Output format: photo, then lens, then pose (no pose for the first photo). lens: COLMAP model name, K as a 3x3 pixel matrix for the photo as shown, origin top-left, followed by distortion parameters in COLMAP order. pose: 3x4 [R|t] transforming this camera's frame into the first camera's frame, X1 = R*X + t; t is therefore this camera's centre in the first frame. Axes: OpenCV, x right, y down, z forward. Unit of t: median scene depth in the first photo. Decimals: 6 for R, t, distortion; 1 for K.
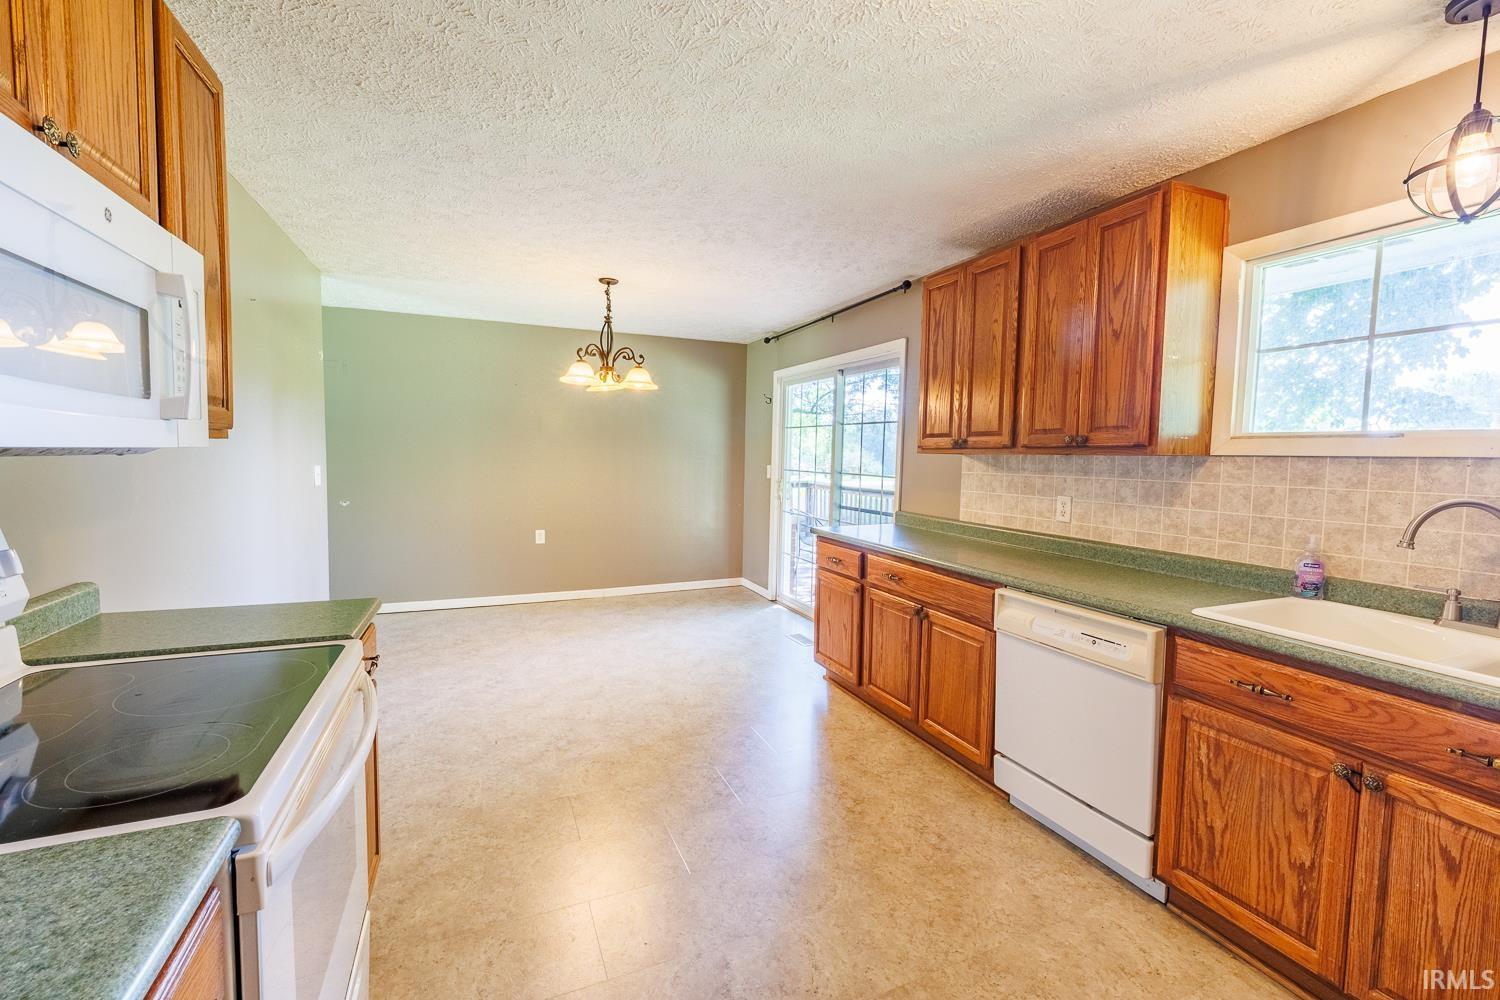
lens RADIAL K [[630.6, 0, 746.7], [0, 630.6, 494.8], [0, 0, 1]] dist [-0.001465, -0.000014]
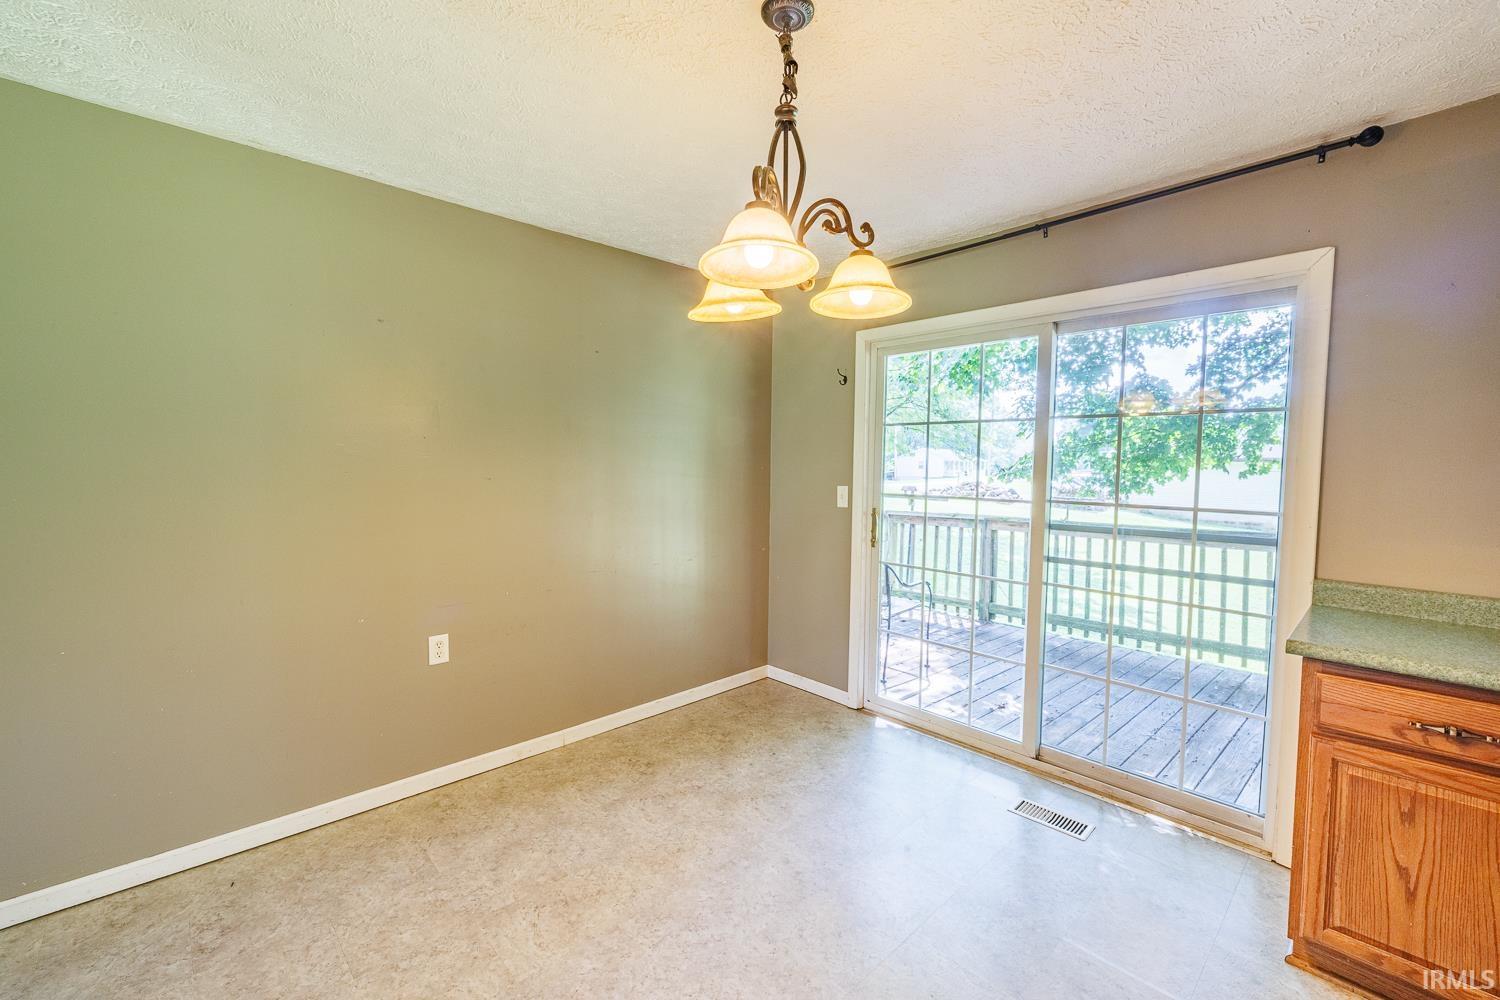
lens RADIAL K [[630.6, 0, 751.8], [0, 630.6, 494.0], [0, 0, 1]] dist [-0.001465, -0.000014]
pose [[0.939376, -0.026248, 0.341884, -0.458586], [0.030610, 0.999504, -0.007369, -0.067368], [-0.341521, 0.017387, 0.939713, 0.819019]]
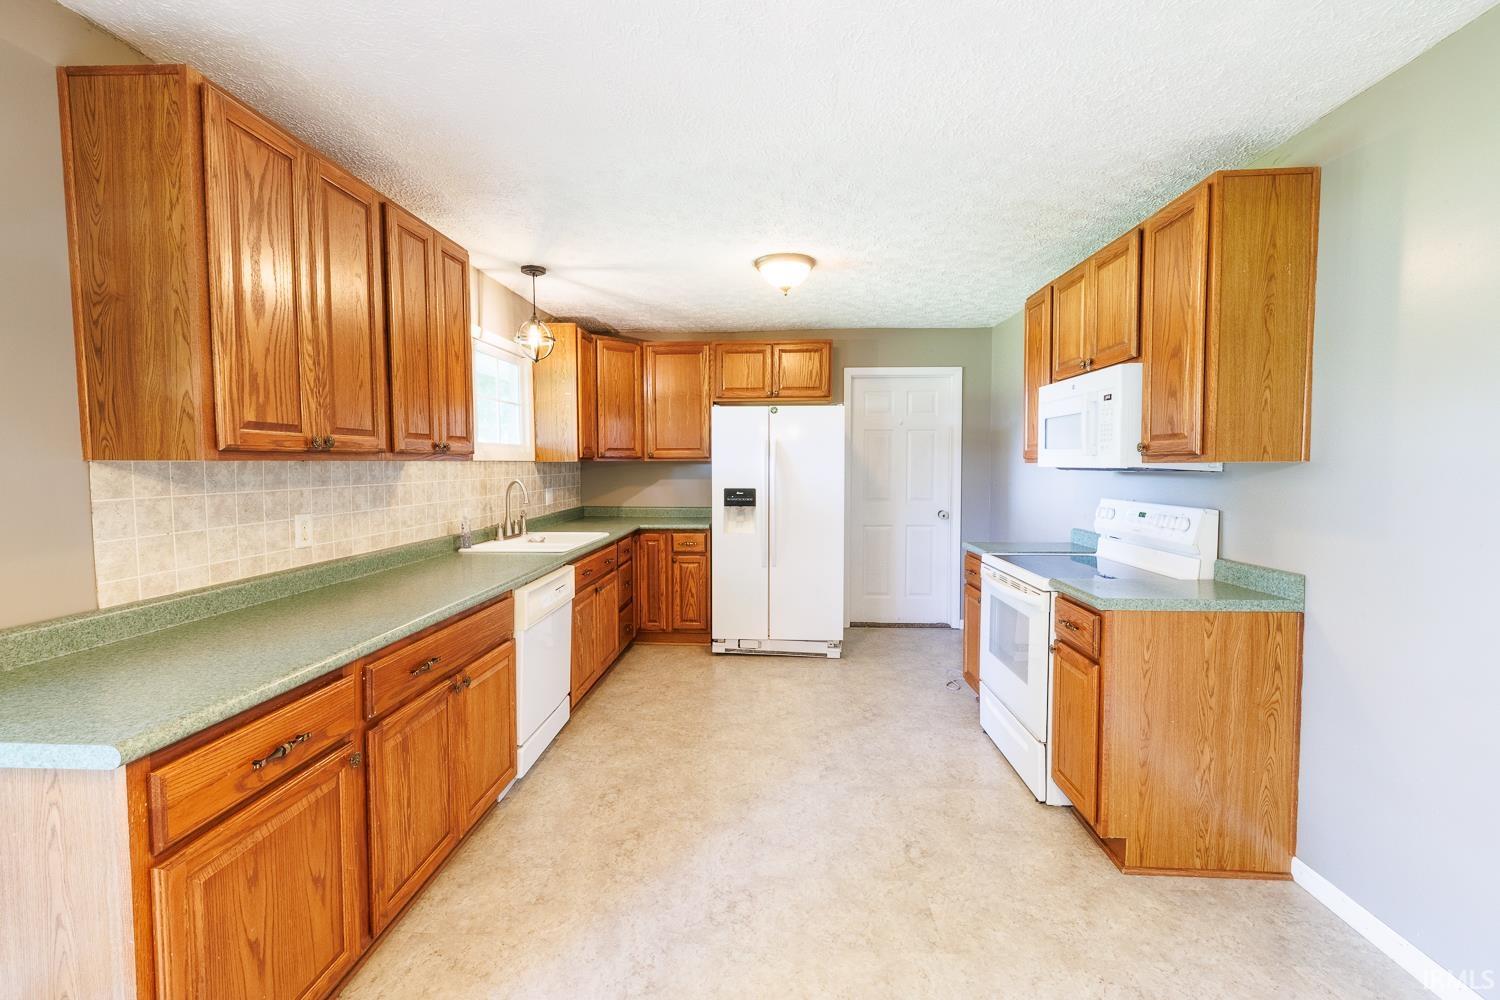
lens RADIAL K [[630.6, 0, 744.5], [0, 630.6, 502.9], [0, 0, 1]] dist [-0.001465, -0.000014]
pose [[-0.895690, -0.044987, 0.442397, -0.281257], [0.013662, 0.991616, 0.128498, -0.090889], [-0.444468, 0.121139, -0.887566, 1.270183]]
